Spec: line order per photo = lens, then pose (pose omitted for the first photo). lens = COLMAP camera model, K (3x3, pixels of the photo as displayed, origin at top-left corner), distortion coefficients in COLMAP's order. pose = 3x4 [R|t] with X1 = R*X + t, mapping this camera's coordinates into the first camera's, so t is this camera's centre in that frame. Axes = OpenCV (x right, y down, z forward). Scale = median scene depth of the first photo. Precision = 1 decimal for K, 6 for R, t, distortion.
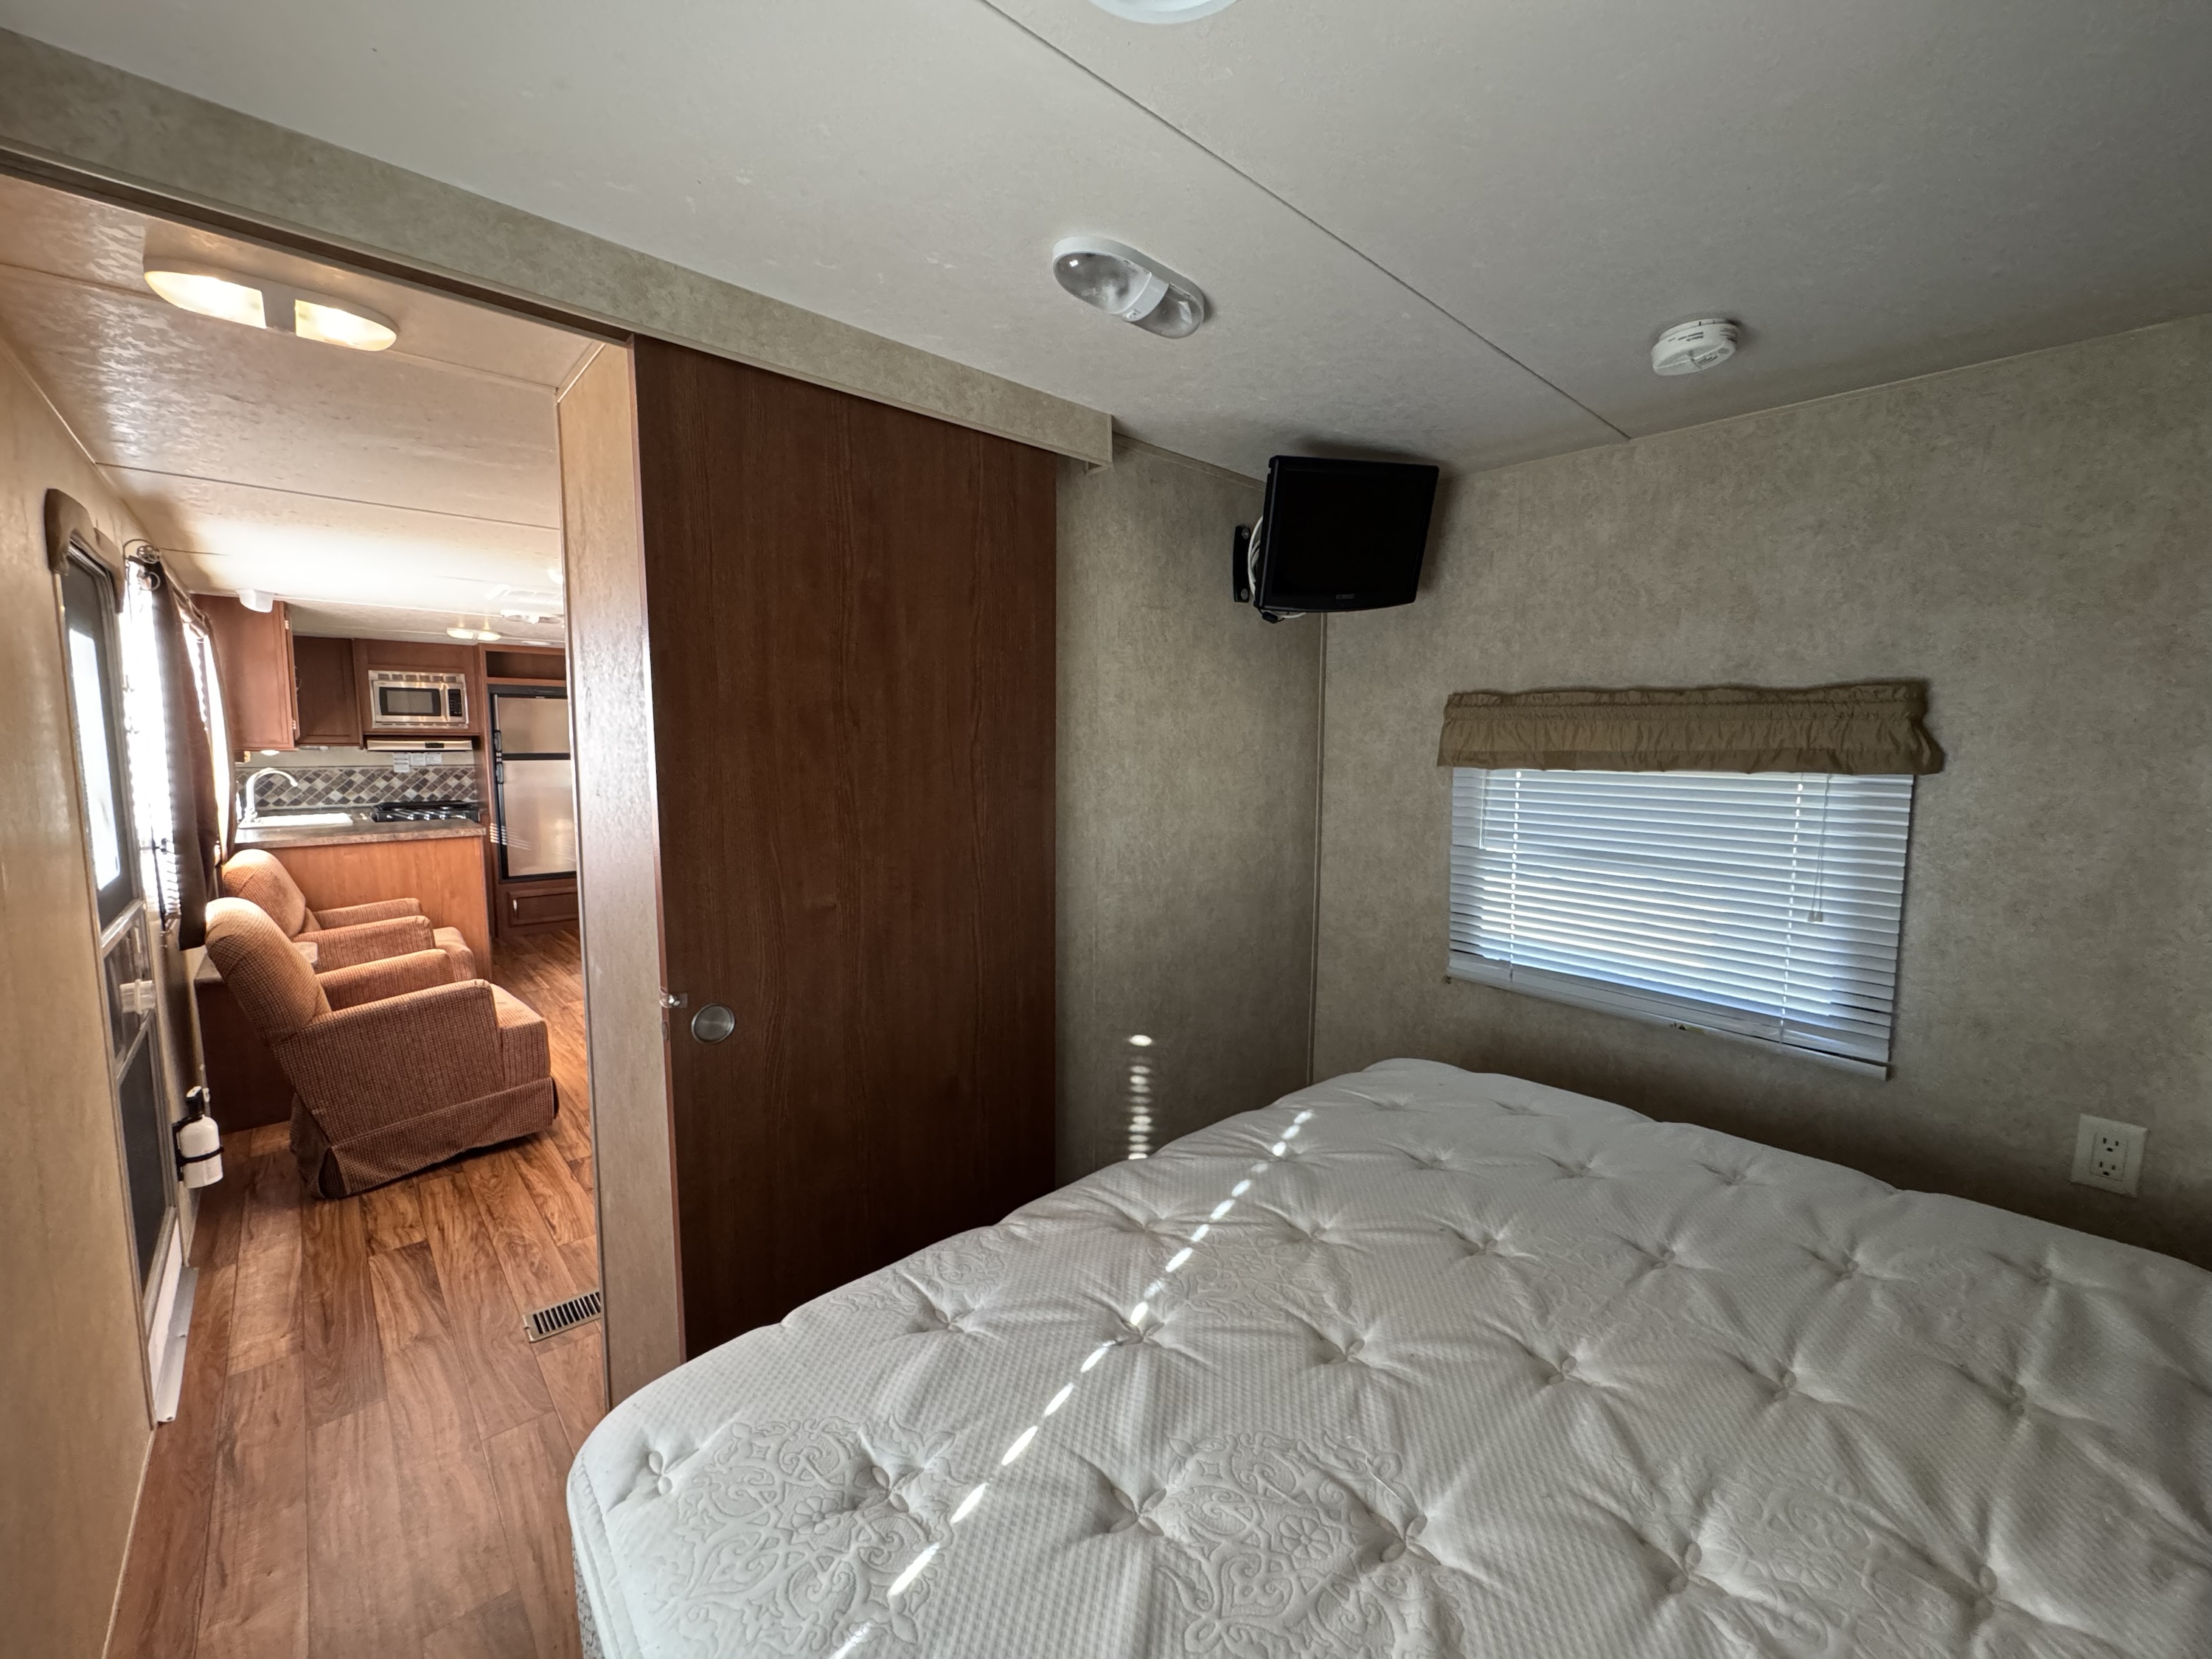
lens RADIAL K [[888.2, 0, 1104.9], [0, 888.2, 832.6], [0, 0, 1]] dist [0.000754, 0.000431]
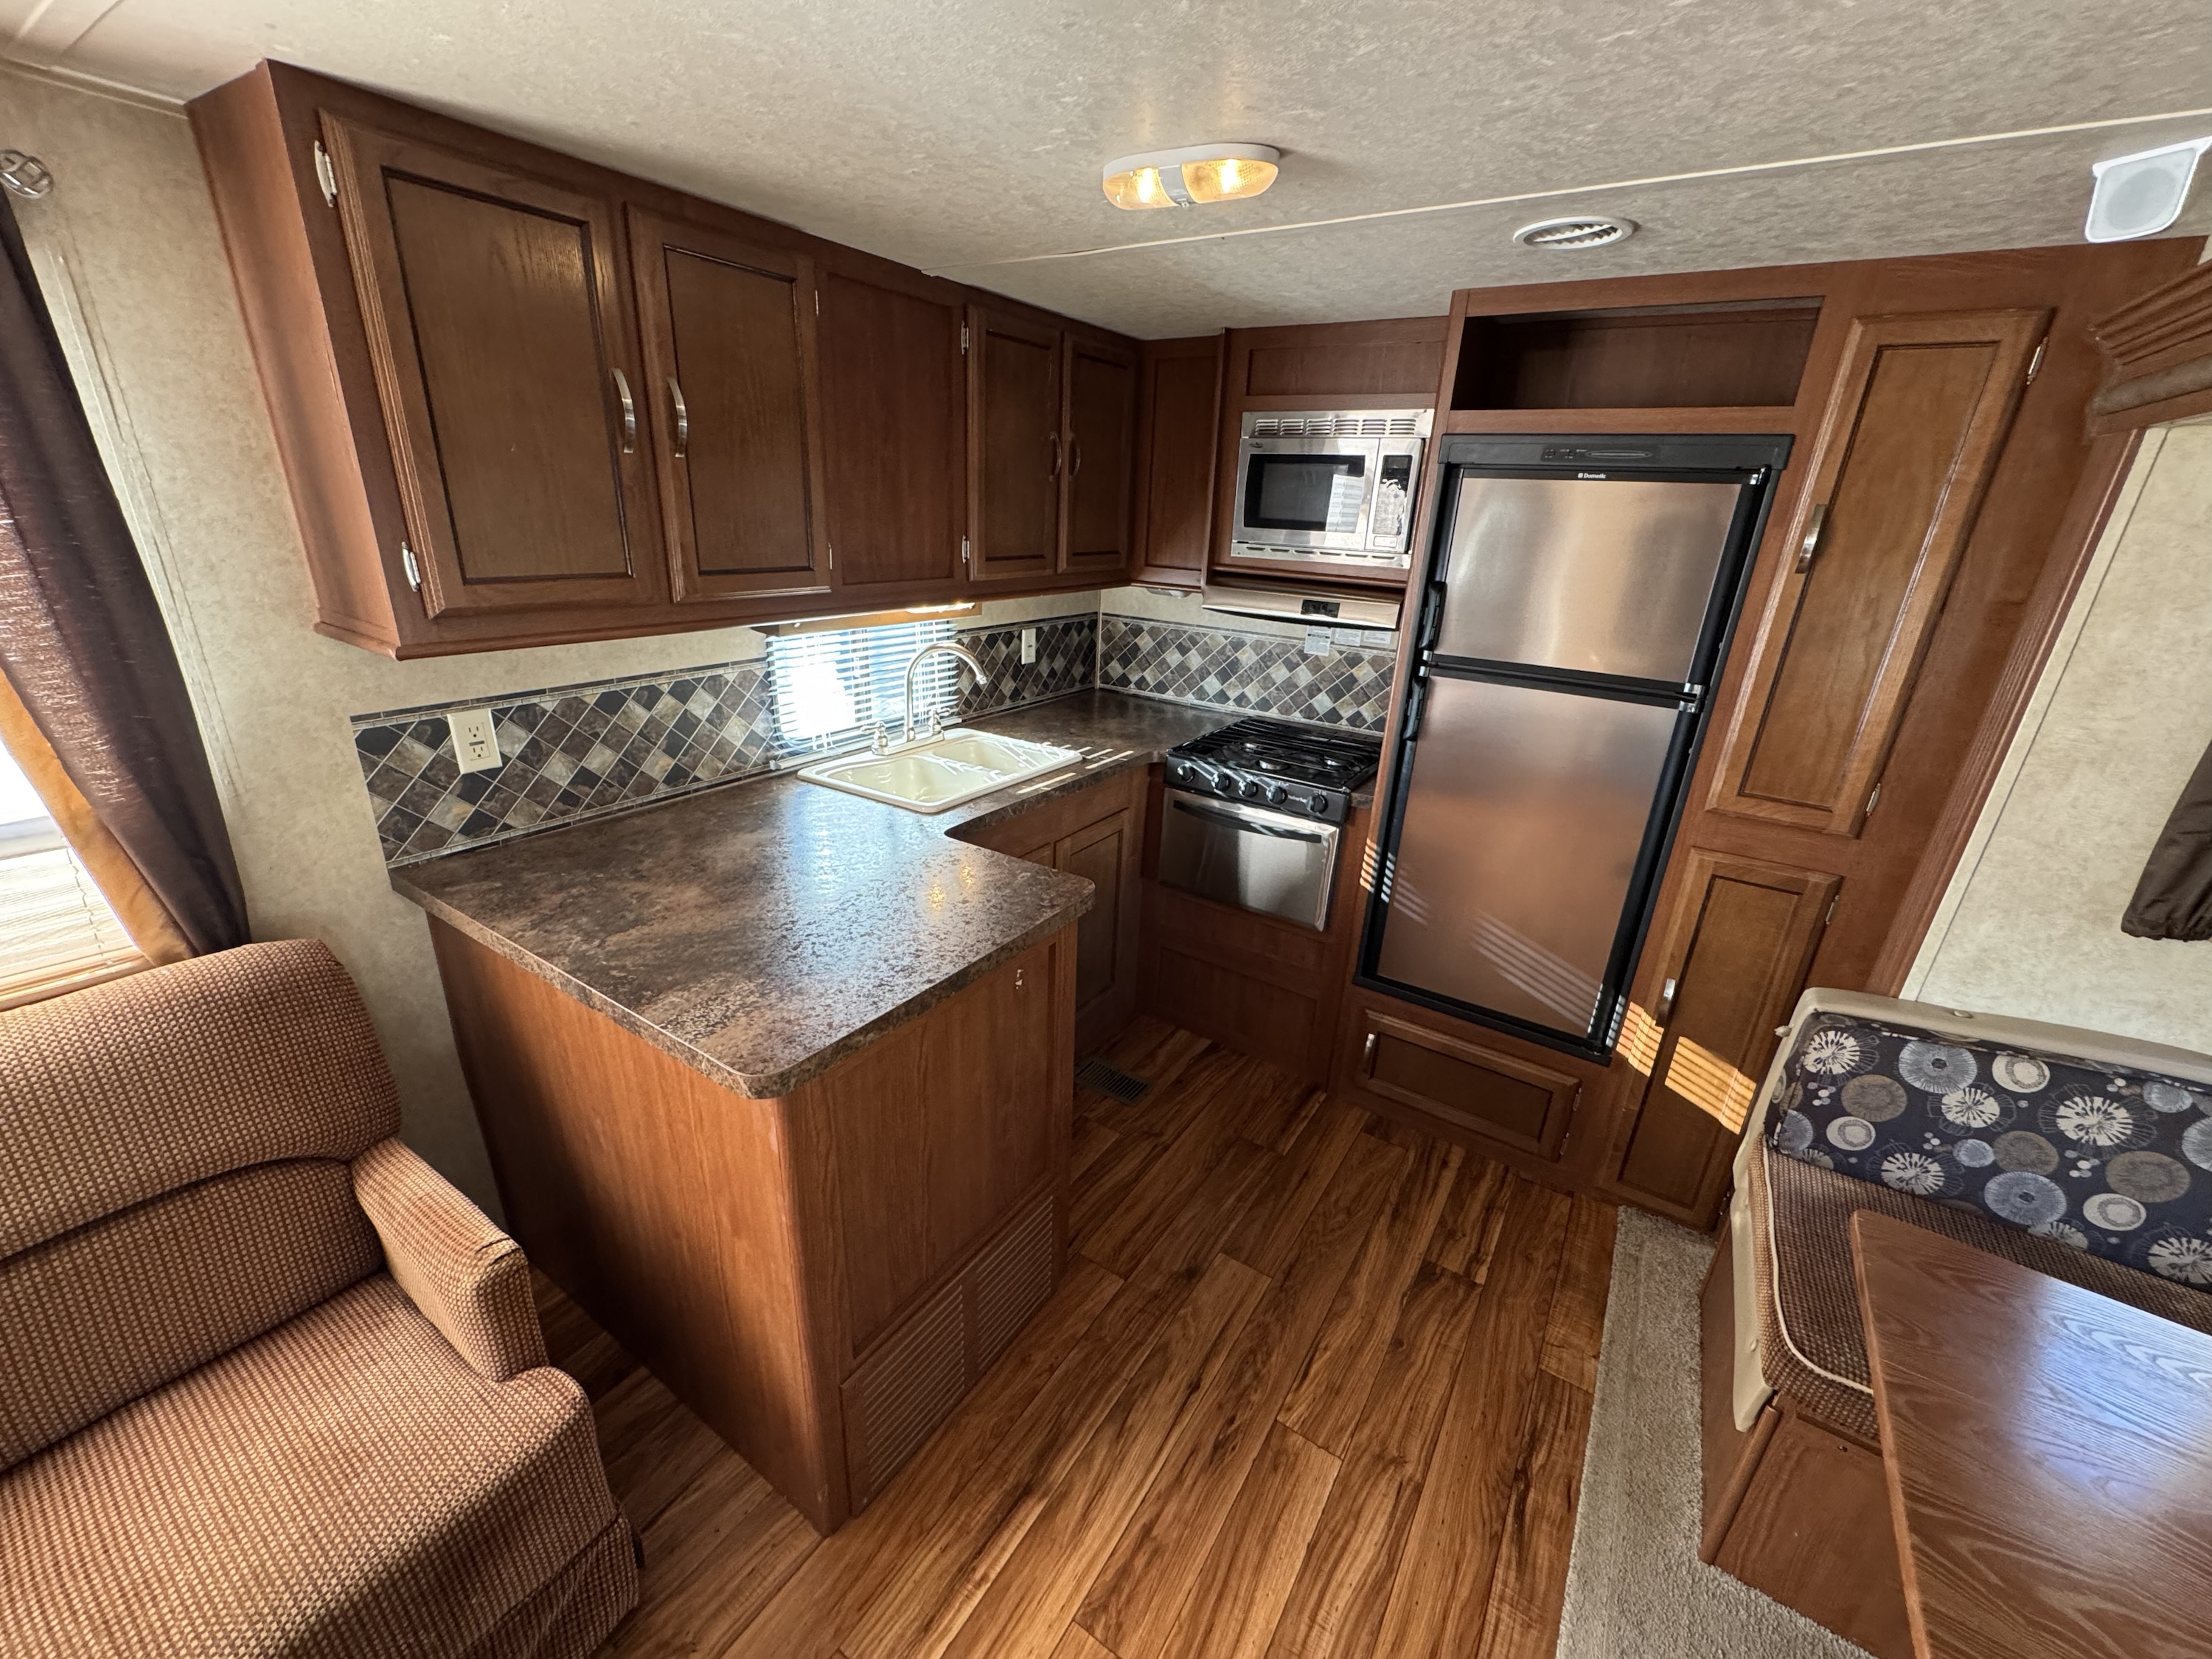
lens RADIAL K [[888.2, 0, 1104.9], [0, 888.2, 832.6], [0, 0, 1]] dist [0.000754, 0.000431]
pose [[0.252808, 0.345444, -0.903746, -0.553216], [-0.143784, 0.937130, 0.317984, -0.166517], [0.956773, 0.049555, 0.286584, 1.141432]]
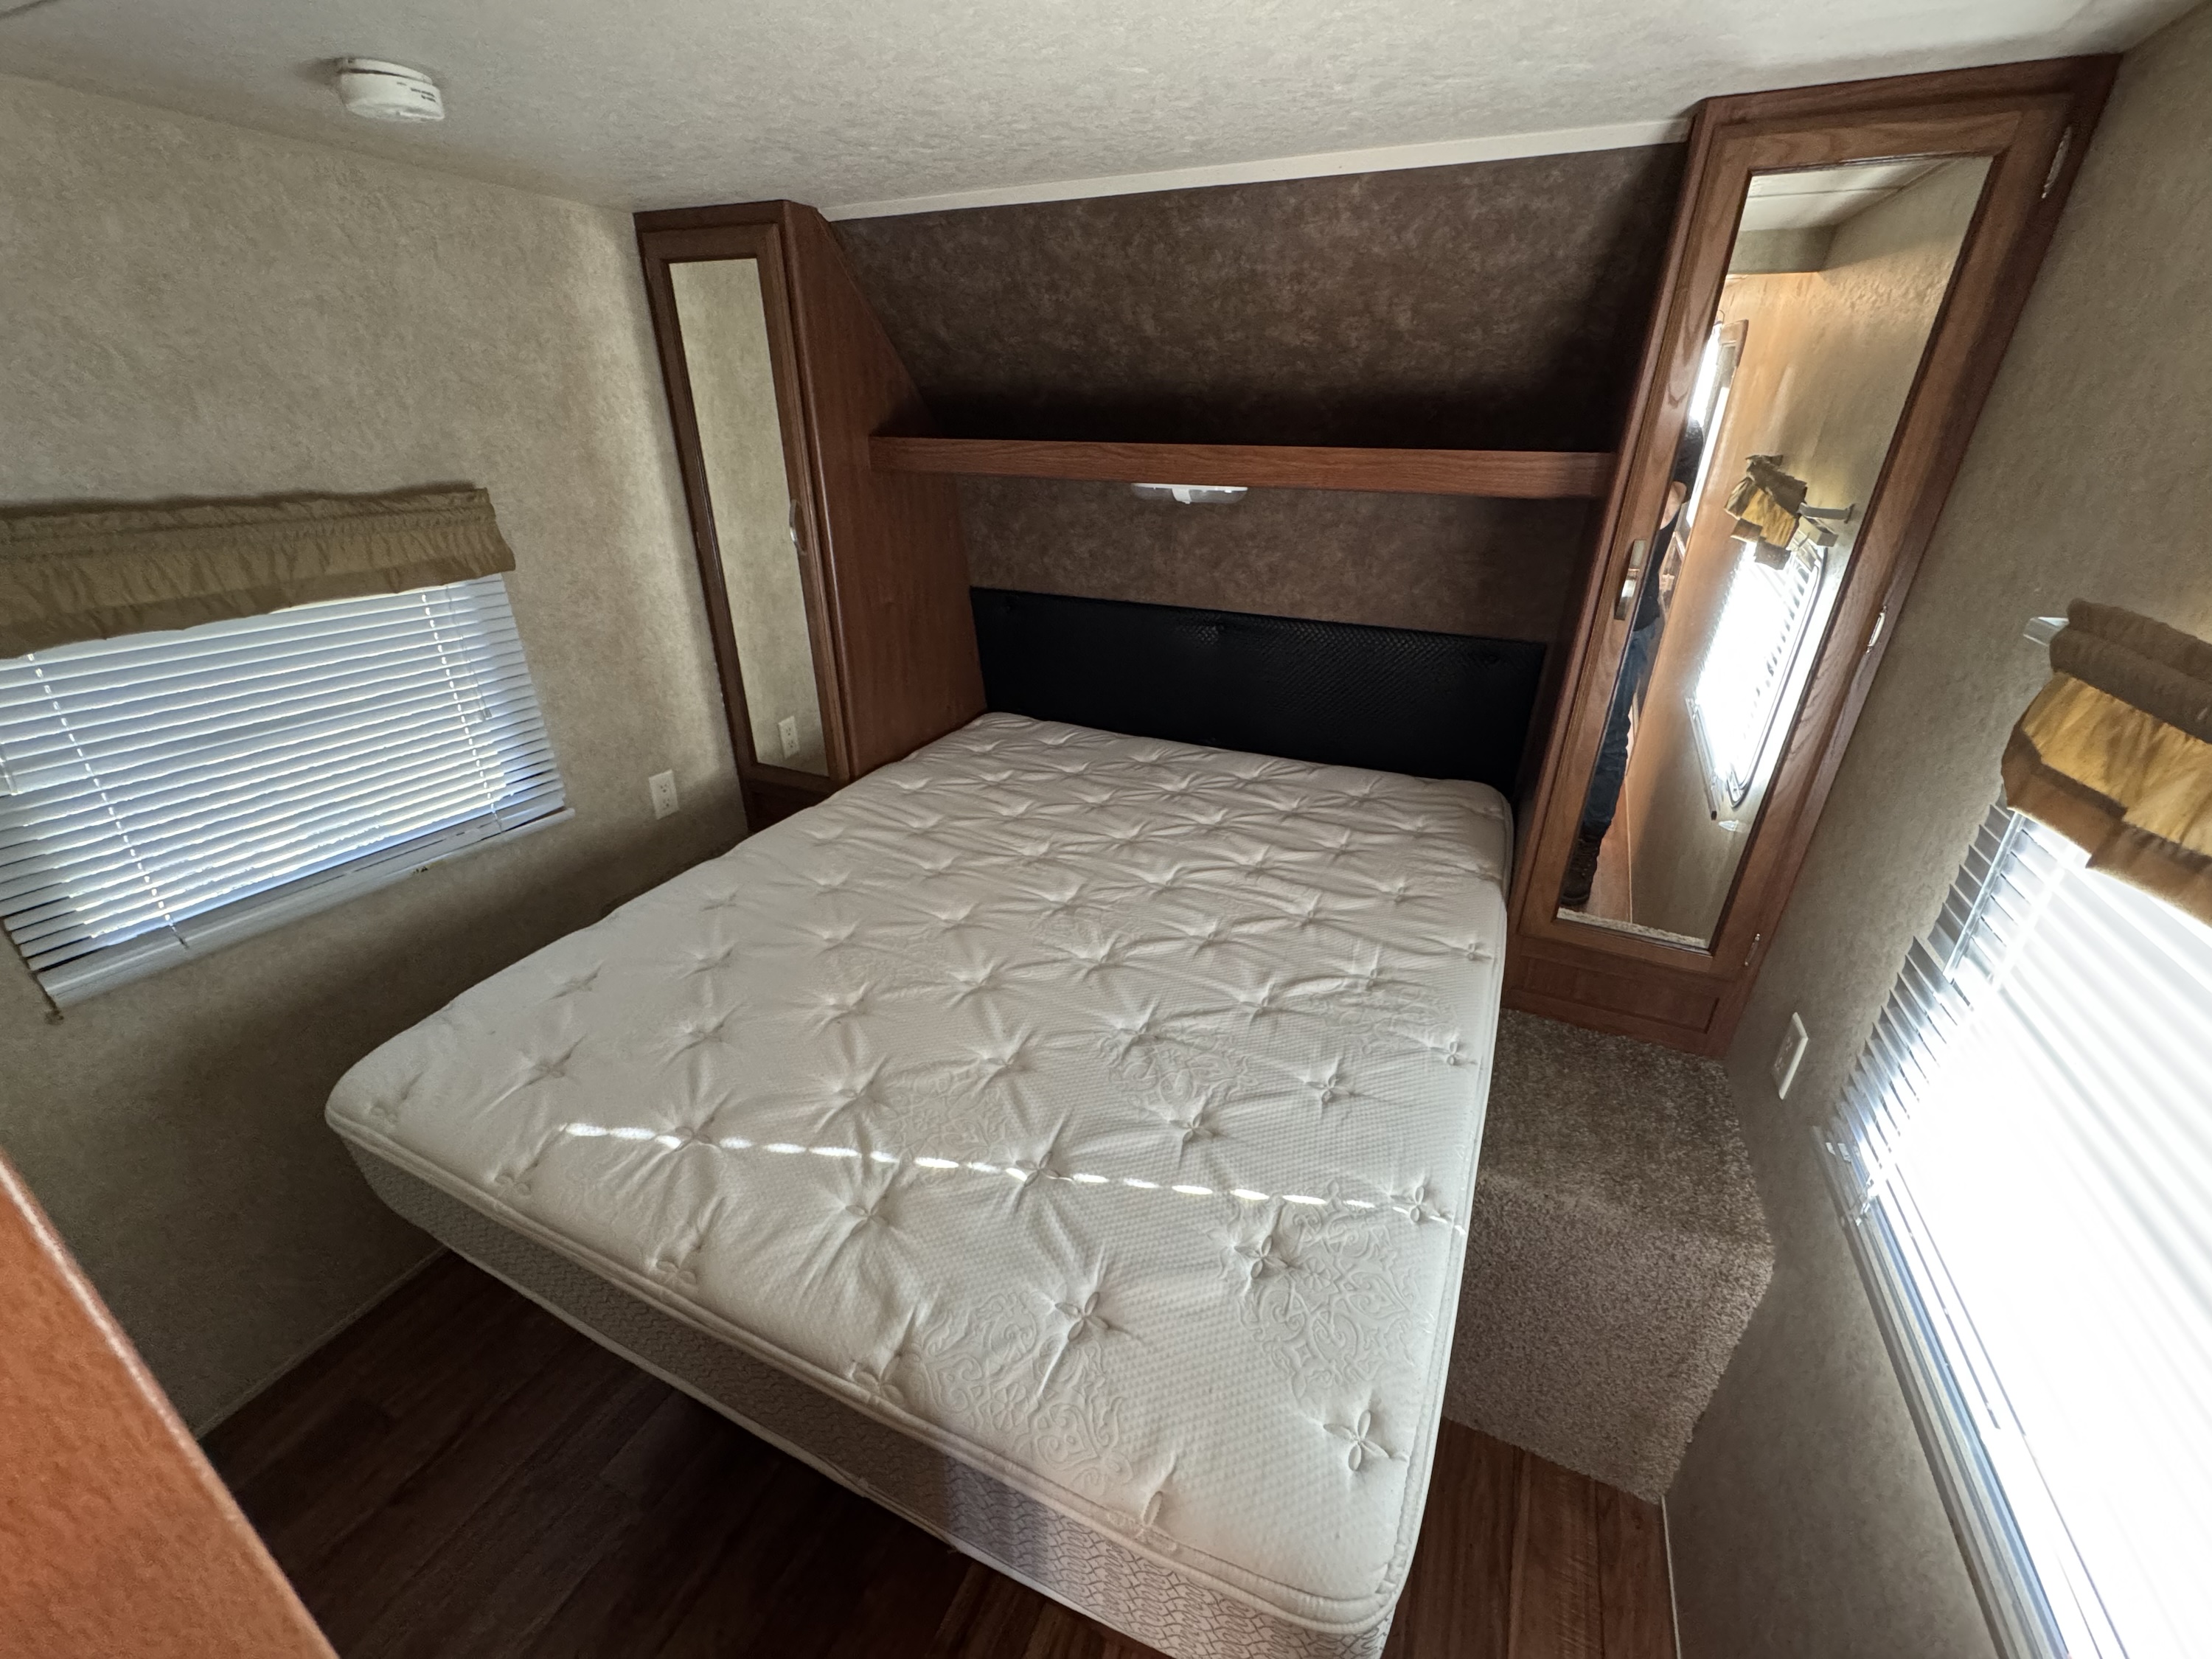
lens RADIAL K [[881.6, 0, 1105.5], [0, 881.6, 832.7], [0, 0, 1]] dist [0.002064, 0.000174]
pose [[-0.397115, -0.402387, 0.824854, -0.181918], [0.085598, 0.878604, 0.469818, -0.088096], [-0.913768, 0.257178, -0.314463, 0.269170]]
